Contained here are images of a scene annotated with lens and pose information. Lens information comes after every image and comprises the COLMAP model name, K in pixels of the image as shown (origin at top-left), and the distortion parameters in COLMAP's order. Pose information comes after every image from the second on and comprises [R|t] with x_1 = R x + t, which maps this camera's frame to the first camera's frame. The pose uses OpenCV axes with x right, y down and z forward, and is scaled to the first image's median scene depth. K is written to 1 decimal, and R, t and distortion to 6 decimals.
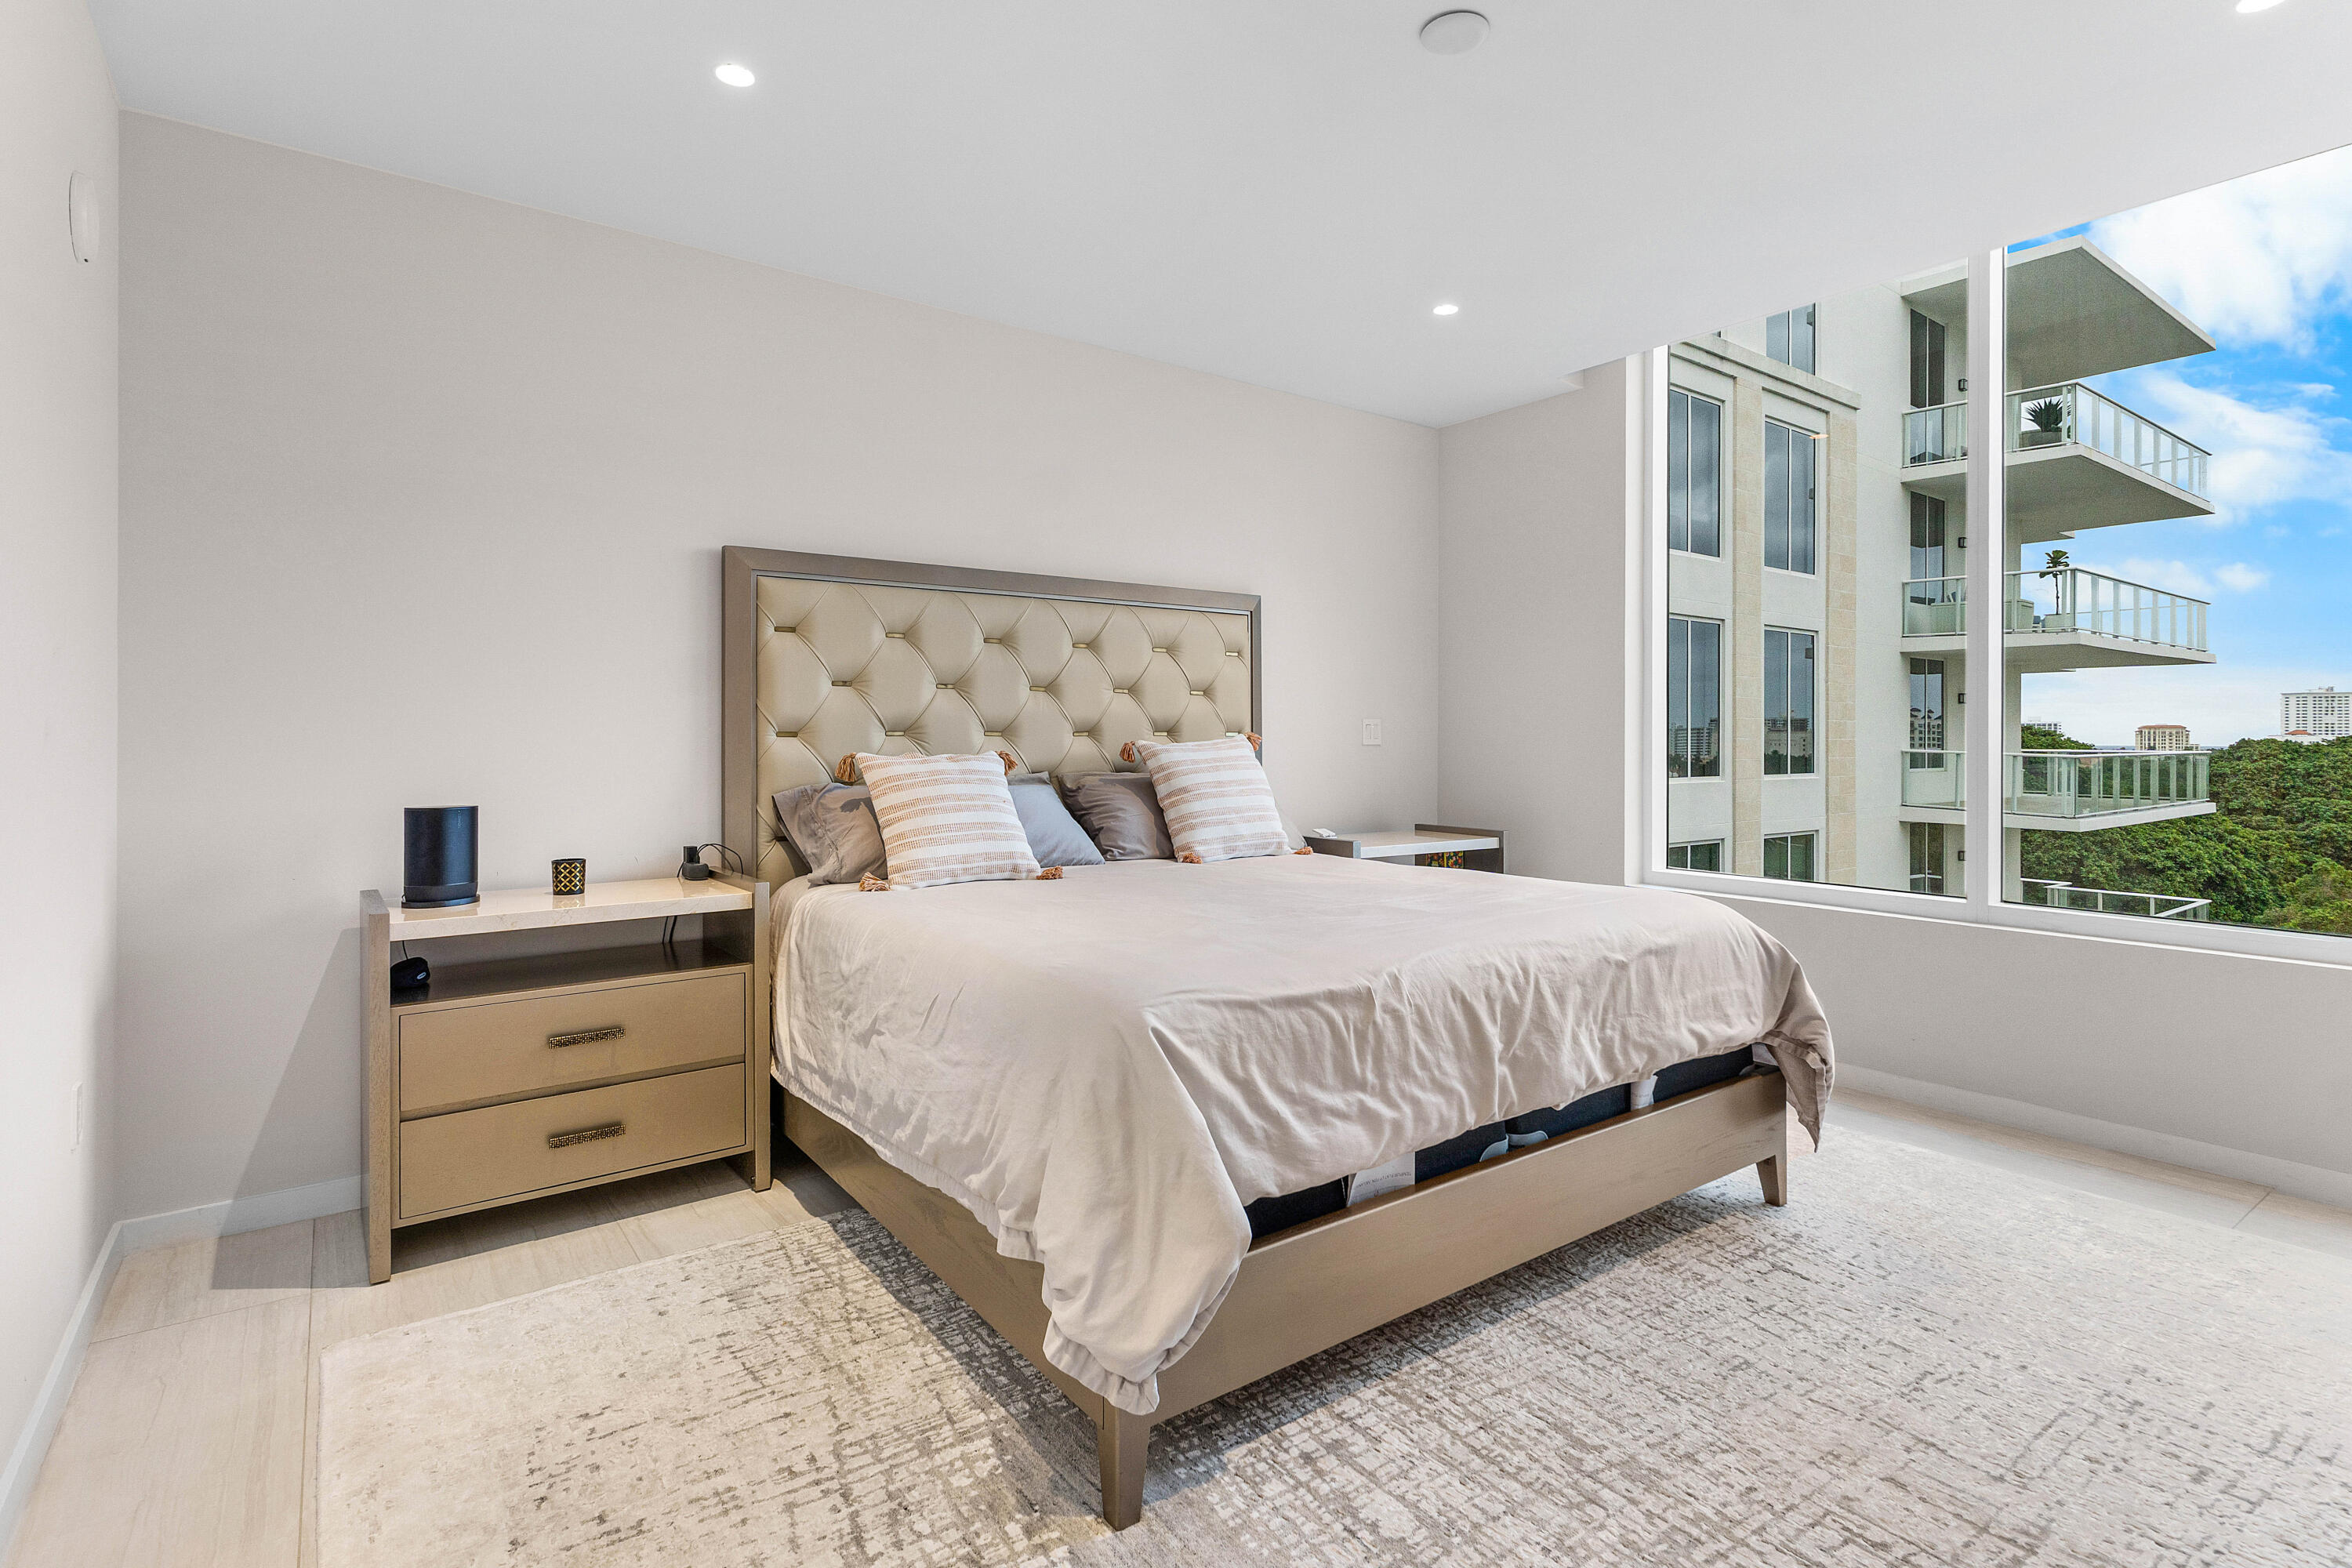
lens RADIAL K [[1136.3, 0, 1187.4], [0, 1136.3, 733.3], [0, 0, 1]] dist [0.002371, 0.000580]
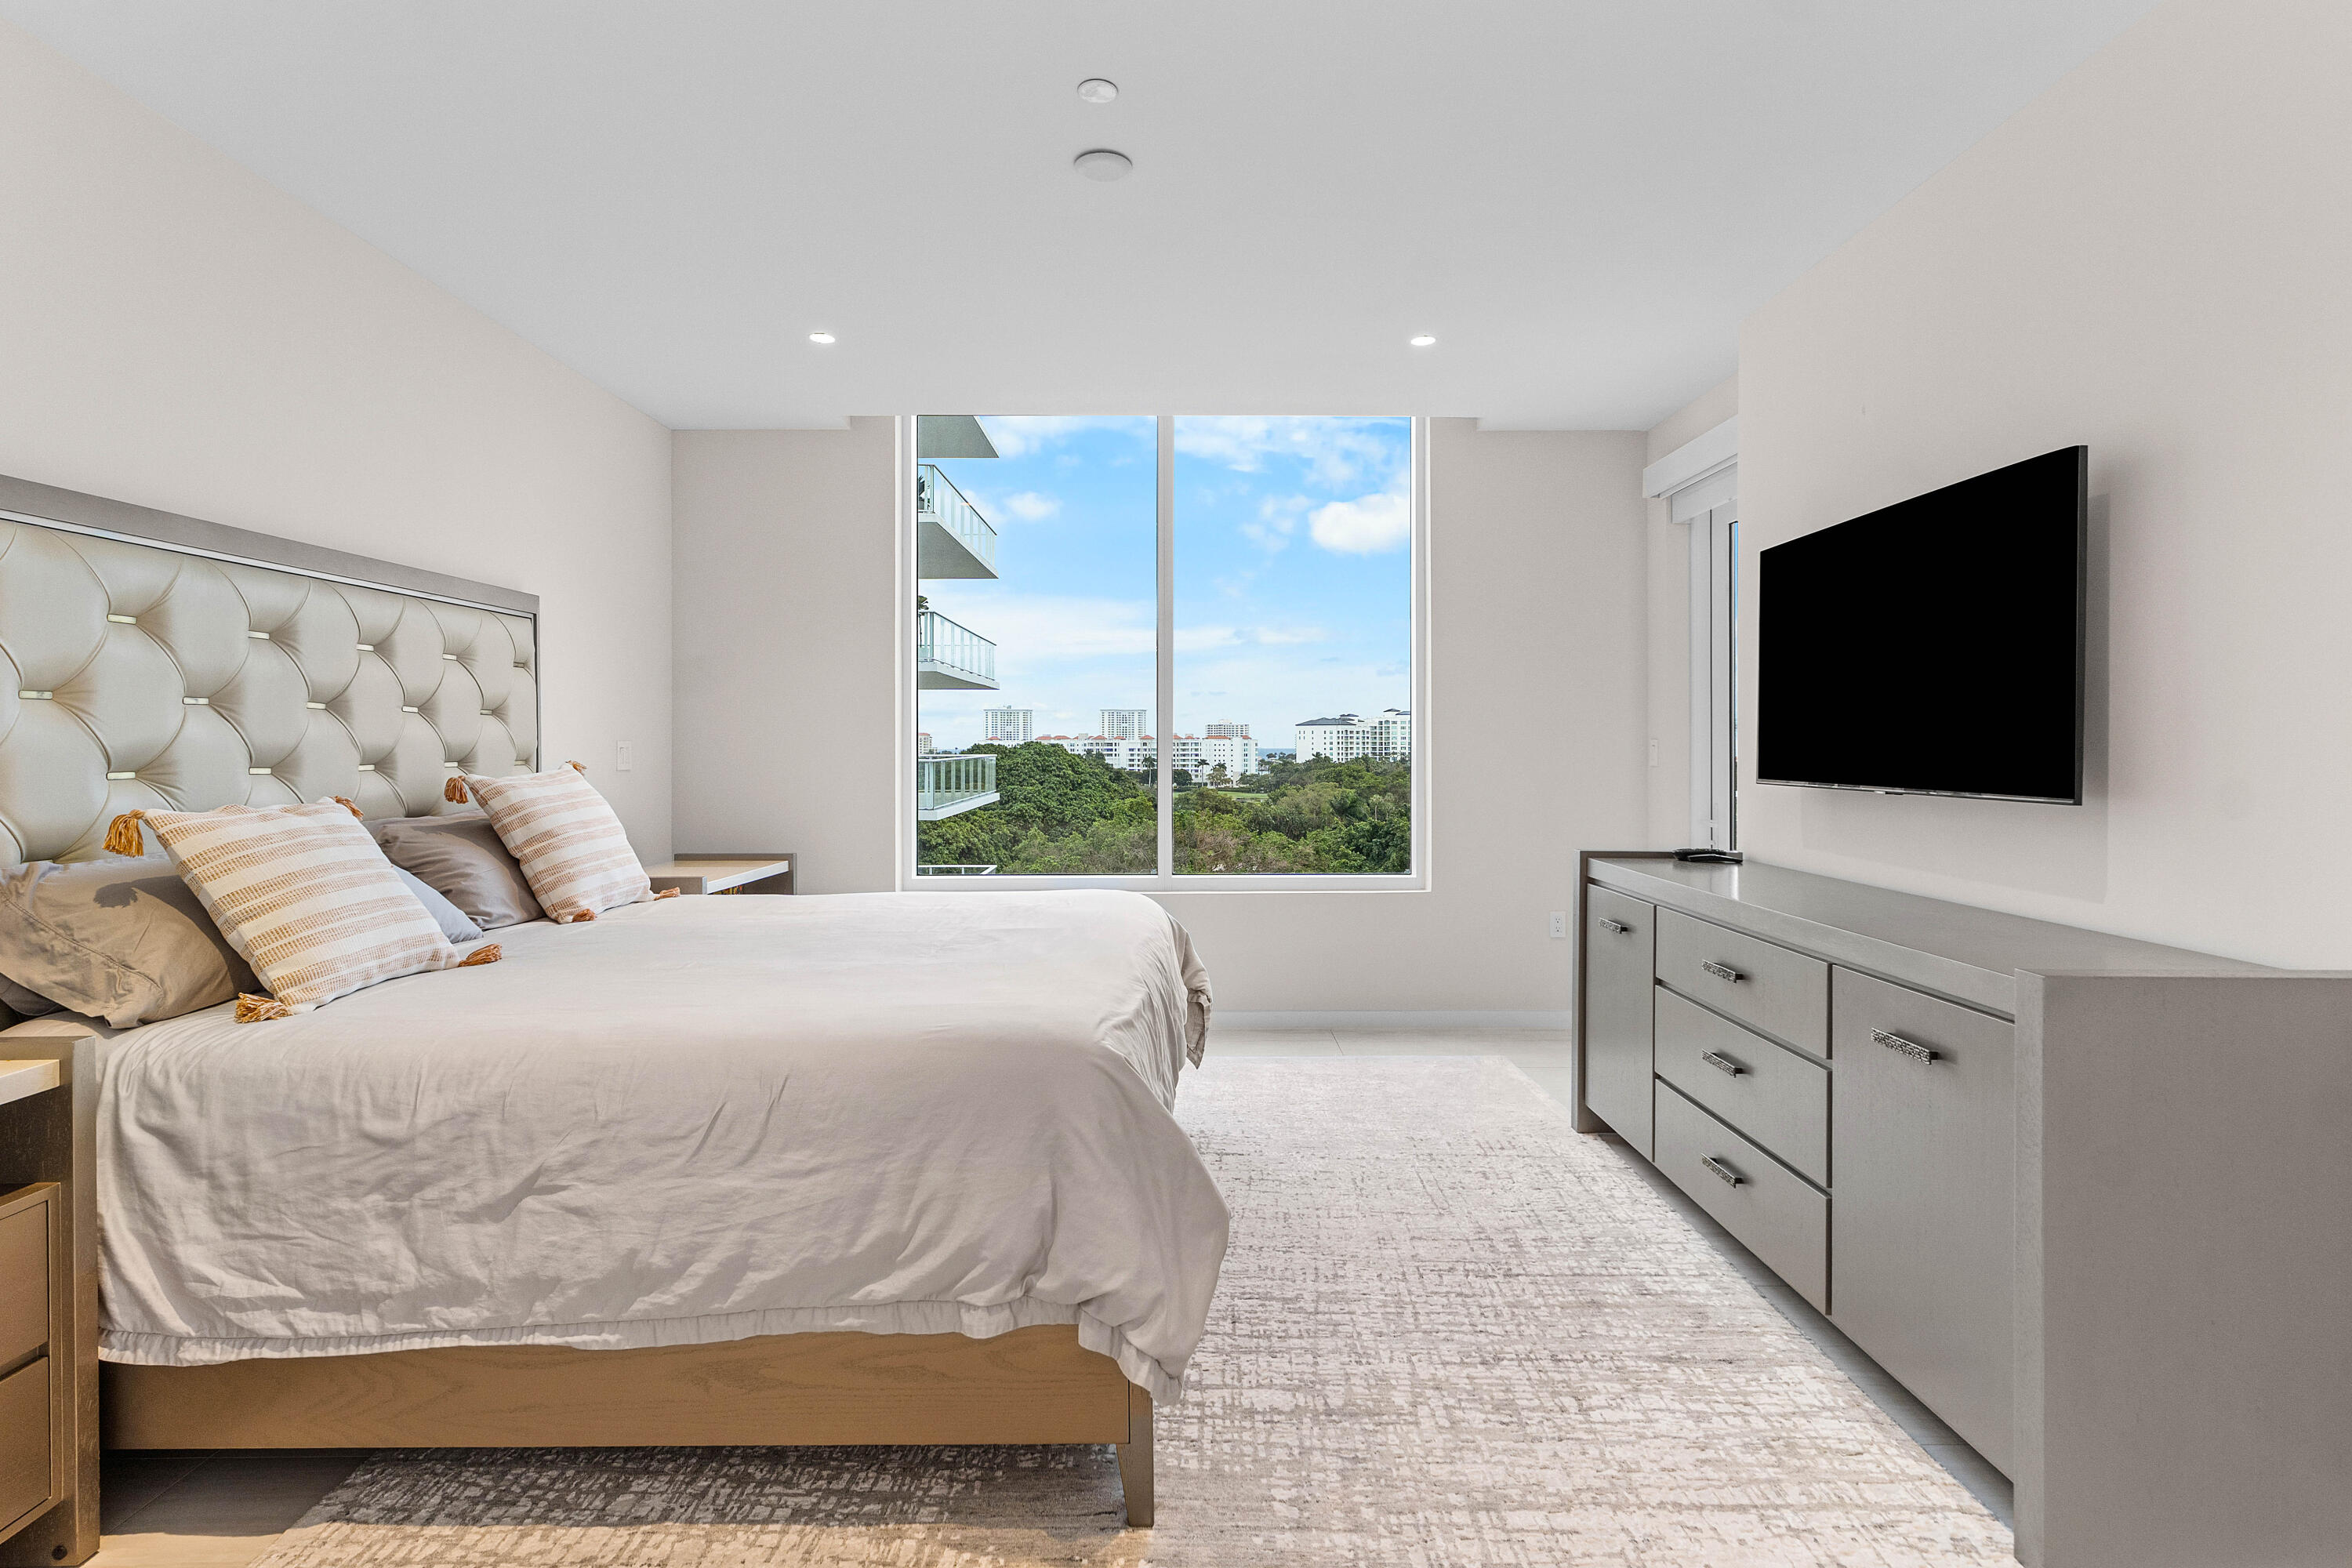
lens RADIAL K [[1144.3, 0, 1172.8], [0, 1144.3, 739.4], [0, 0, 1]] dist [0.004188, -0.000206]
pose [[0.595935, -0.000976, 0.803032, -0.546863], [0.000811, 0.999999, 0.000613, -0.025443], [-0.803032, 0.000286, 0.595936, 0.201680]]
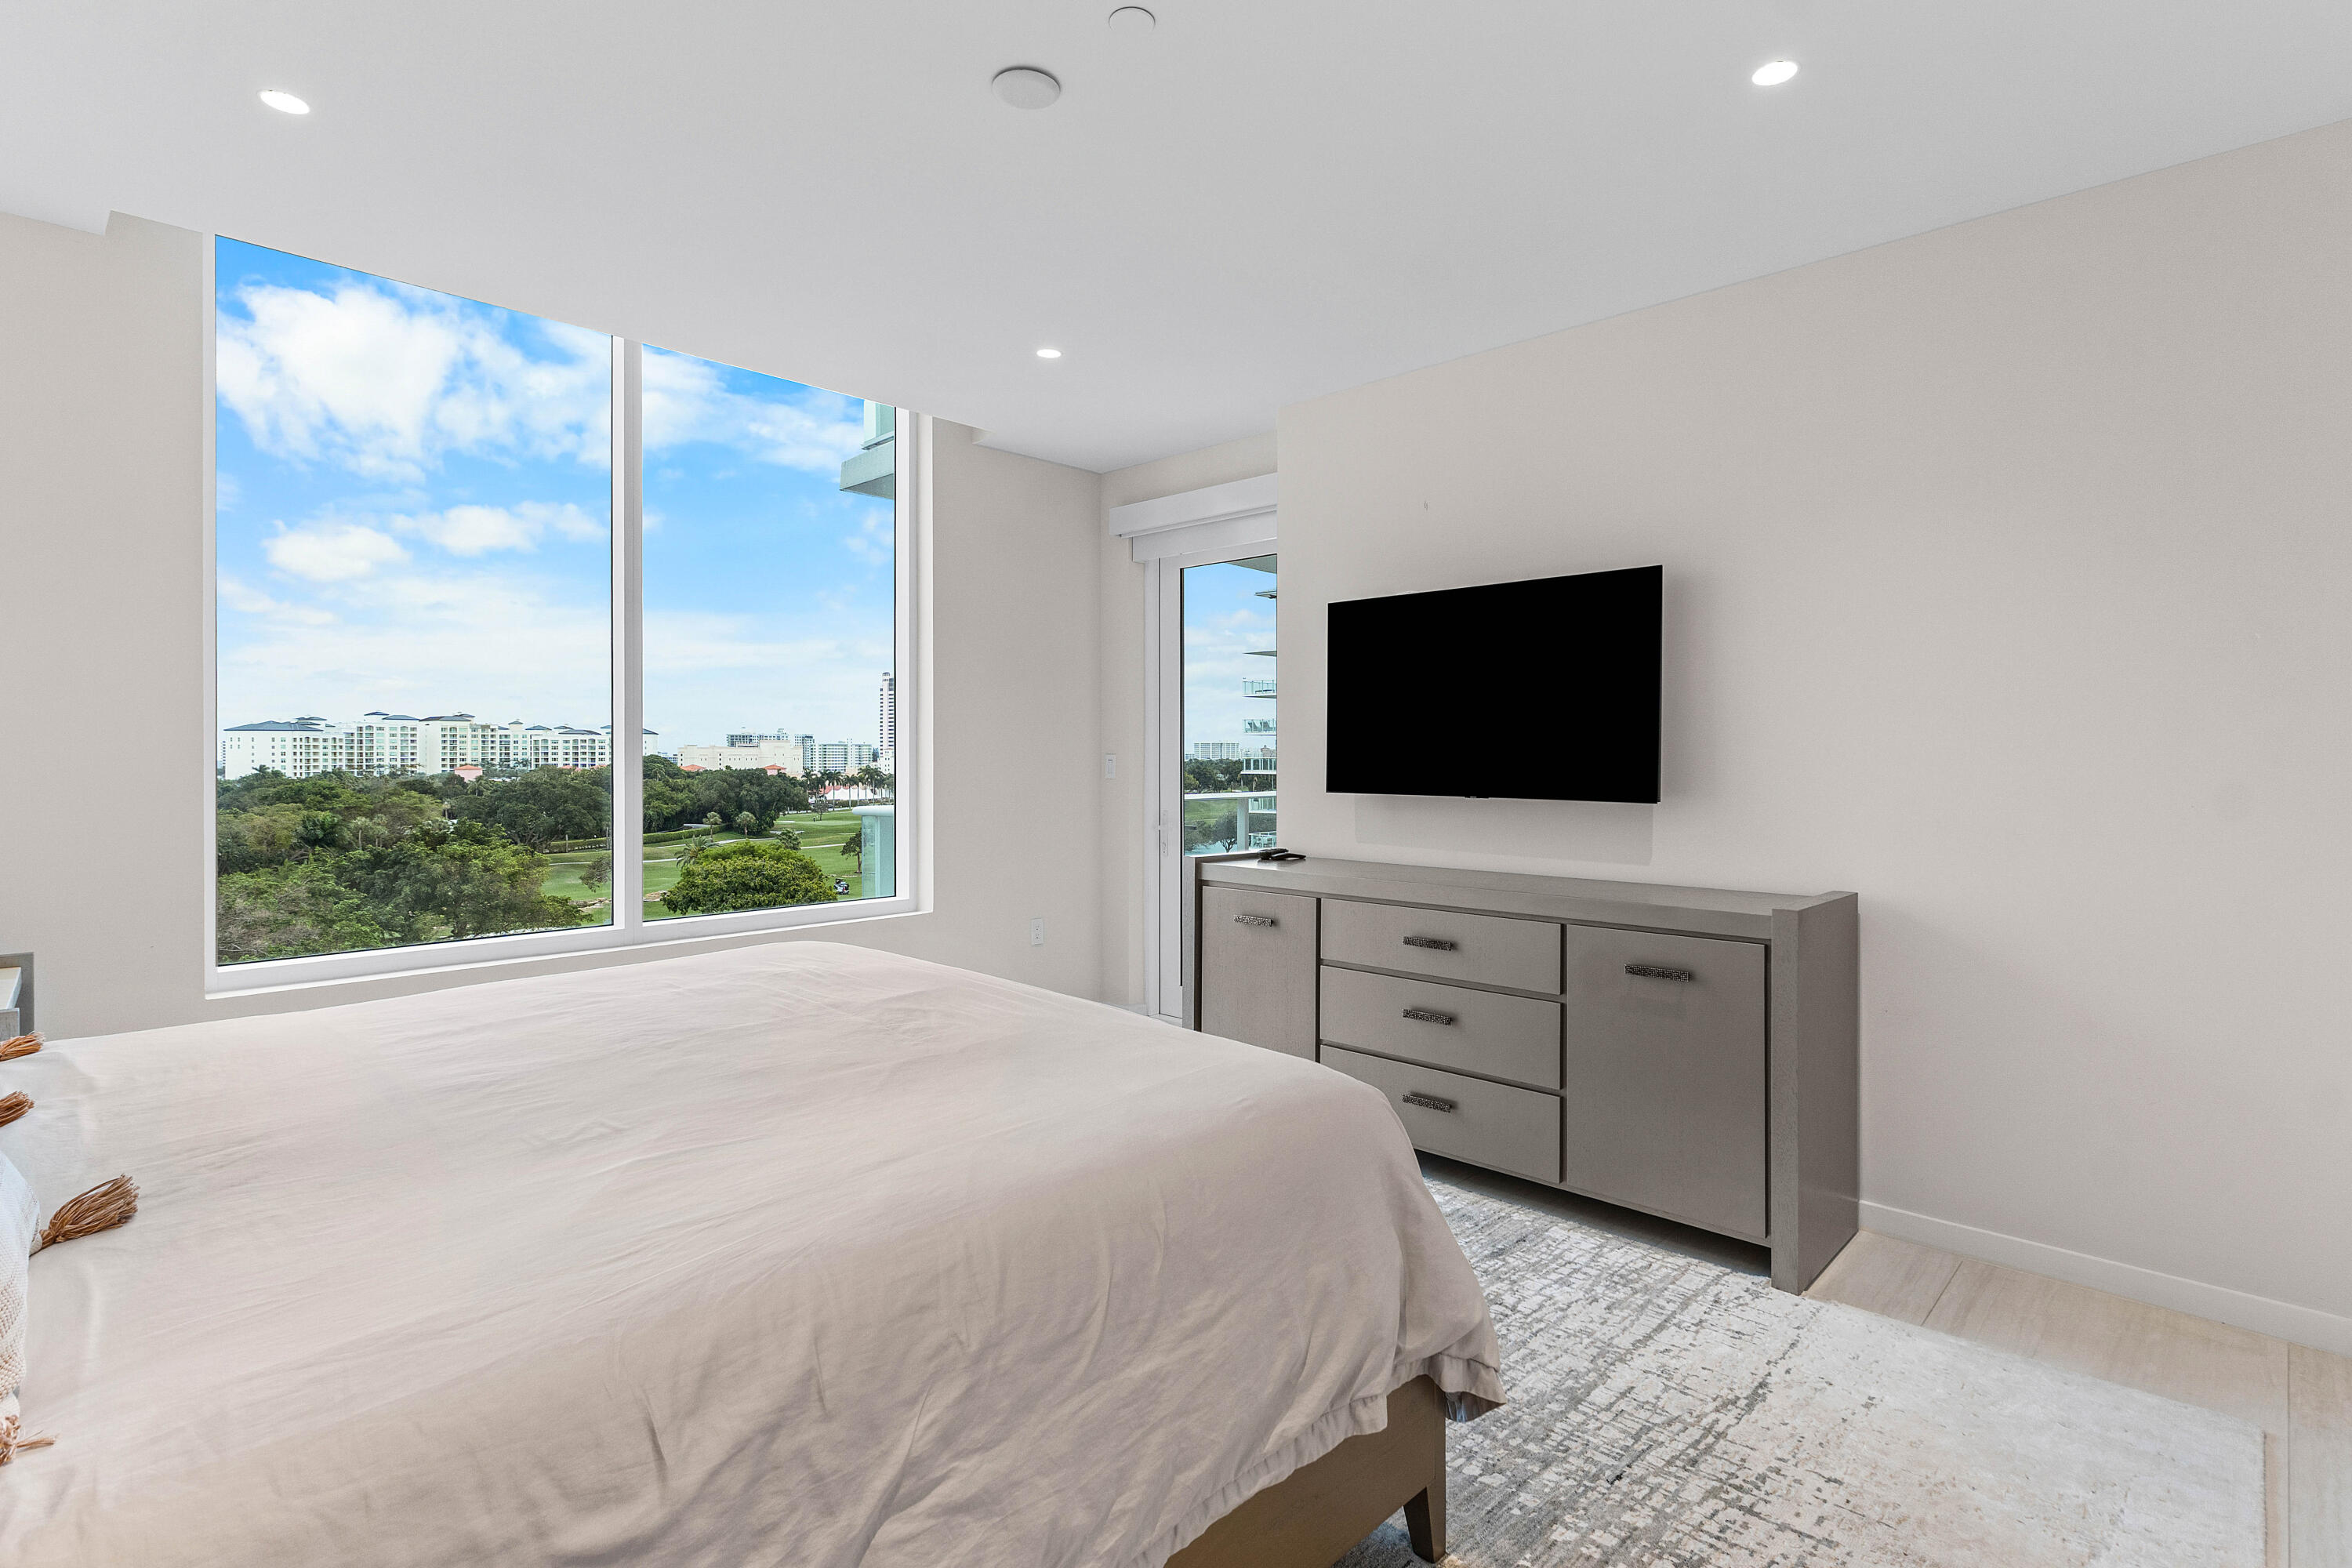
lens RADIAL K [[1156.1, 0, 1188.1], [0, 1156.1, 755.5], [0, 0, 1]] dist [0.004289, -0.000164]
pose [[-0.166325, -0.004683, 0.986060, -0.649614], [-0.003120, 0.999986, 0.004223, -0.030183], [-0.986066, -0.002374, -0.166338, 0.848007]]
